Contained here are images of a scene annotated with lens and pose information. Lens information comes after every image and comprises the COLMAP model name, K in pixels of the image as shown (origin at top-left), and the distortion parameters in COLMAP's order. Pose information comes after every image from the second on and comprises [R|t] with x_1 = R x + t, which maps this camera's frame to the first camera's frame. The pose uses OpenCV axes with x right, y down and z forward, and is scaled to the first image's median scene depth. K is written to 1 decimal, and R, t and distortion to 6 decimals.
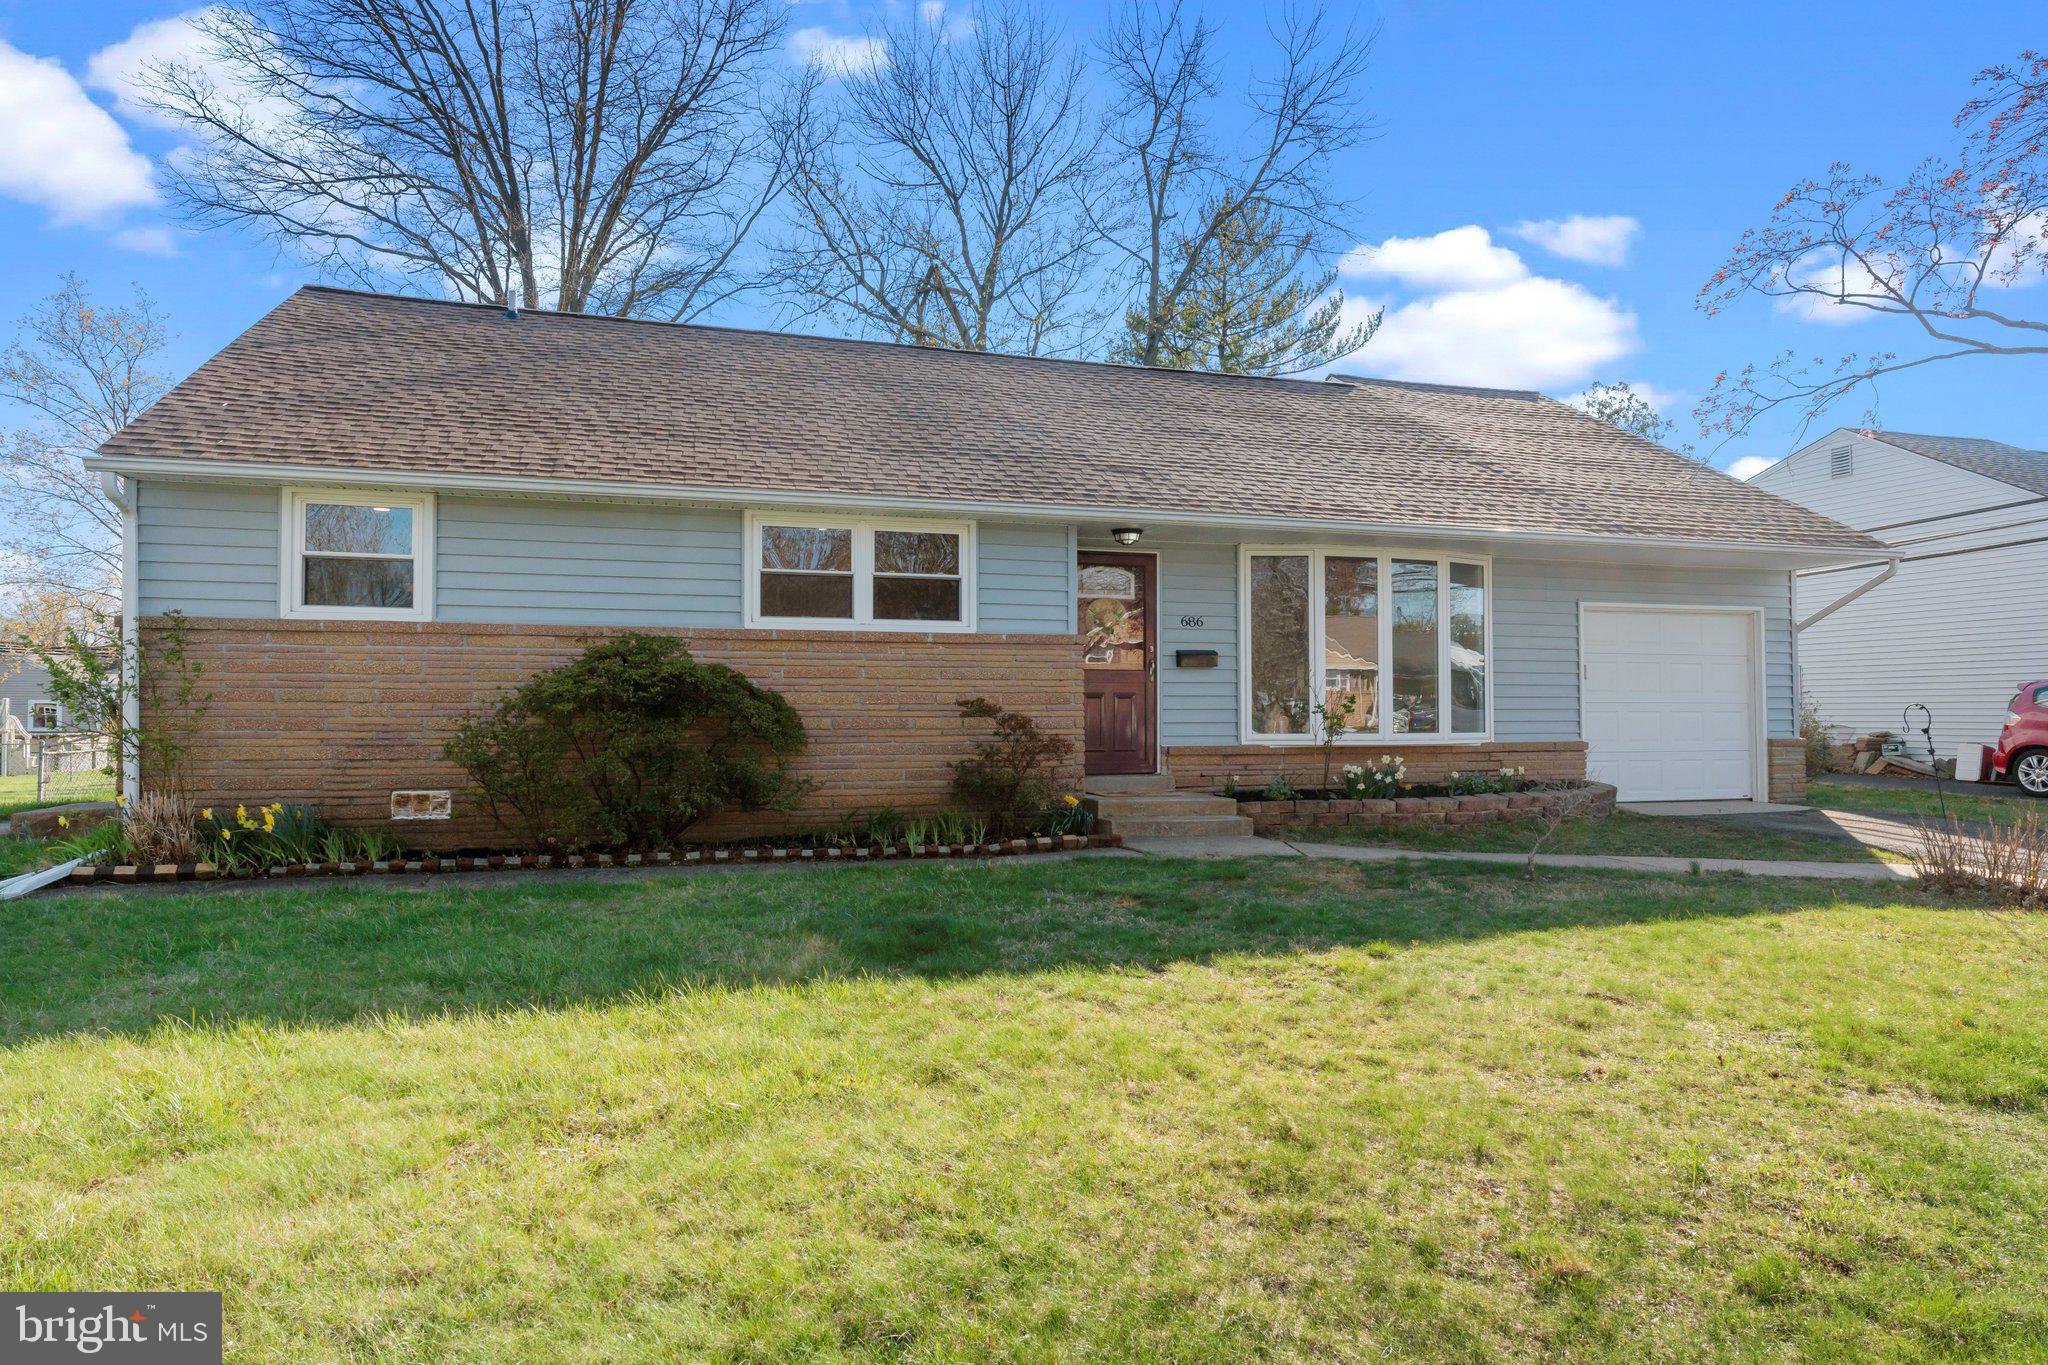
lens RADIAL K [[1255.4, 0, 1028.7], [0, 1255.4, 670.7], [0, 0, 1]] dist [0.020891, 0.000467]
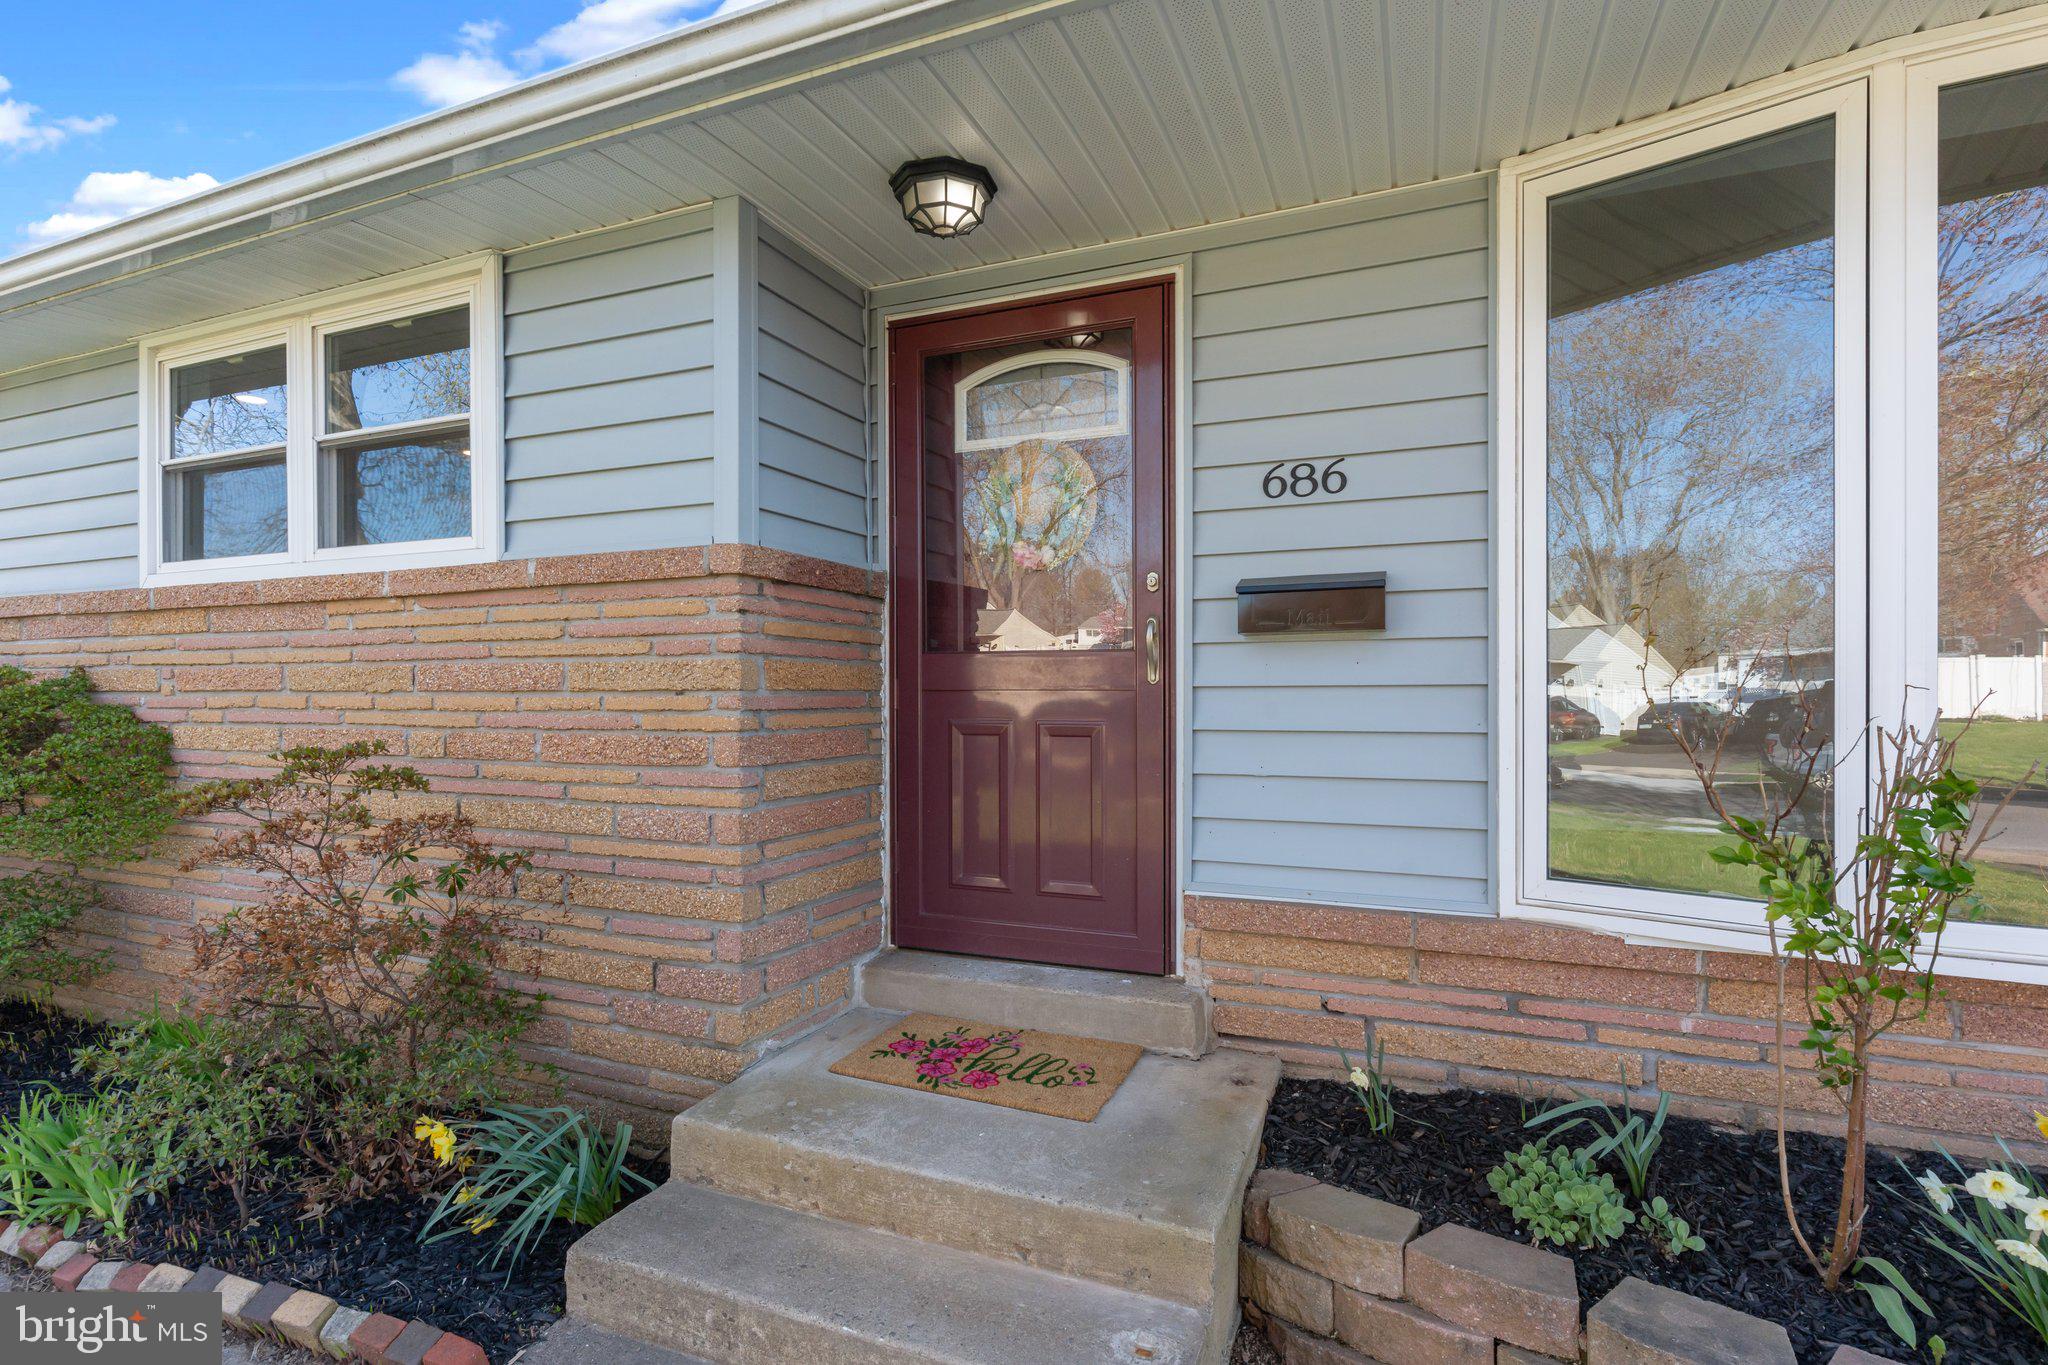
lens RADIAL K [[975.3, 0, 1020.5], [0, 975.3, 690.0], [0, 0, 1]] dist [0.001121, 0.000046]
pose [[0.766353, -0.000589, -0.642419, 0.240463], [0.024195, 0.999317, 0.027946, 0.002248], [0.641964, -0.036959, 0.765844, 0.830905]]
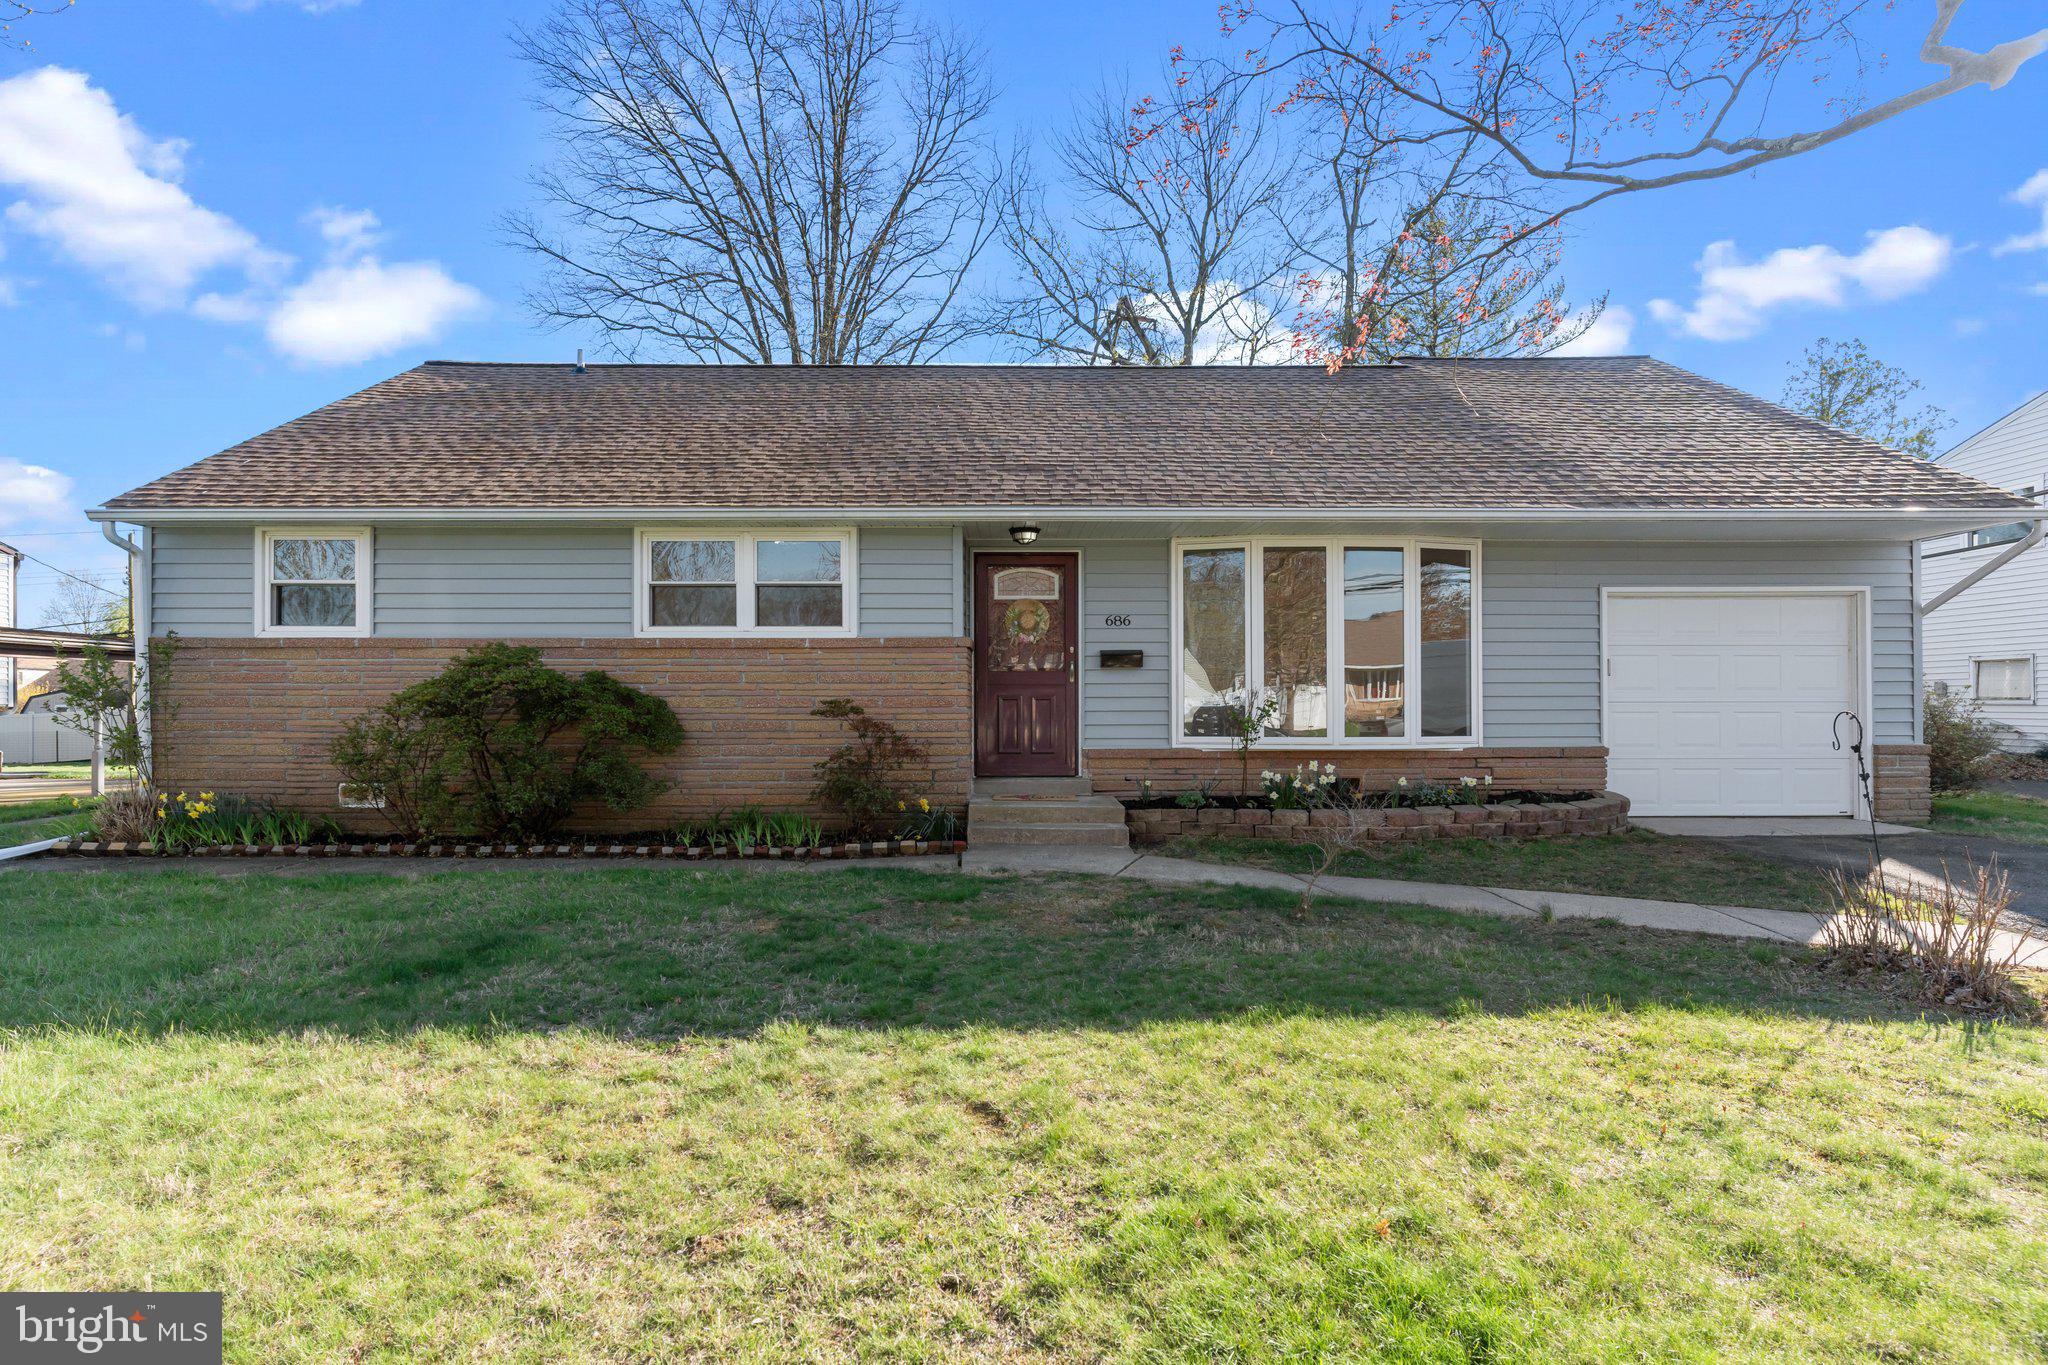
lens RADIAL K [[1077.4, 0, 1022.3], [0, 1077.4, 698.1], [0, 0, 1]] dist [0.007625, 0.000204]
pose [[0.954613, -0.002265, -0.297842, 0.327018], [0.011012, 0.999556, 0.027693, -0.003319], [0.297647, -0.029716, 0.954213, 0.193580]]
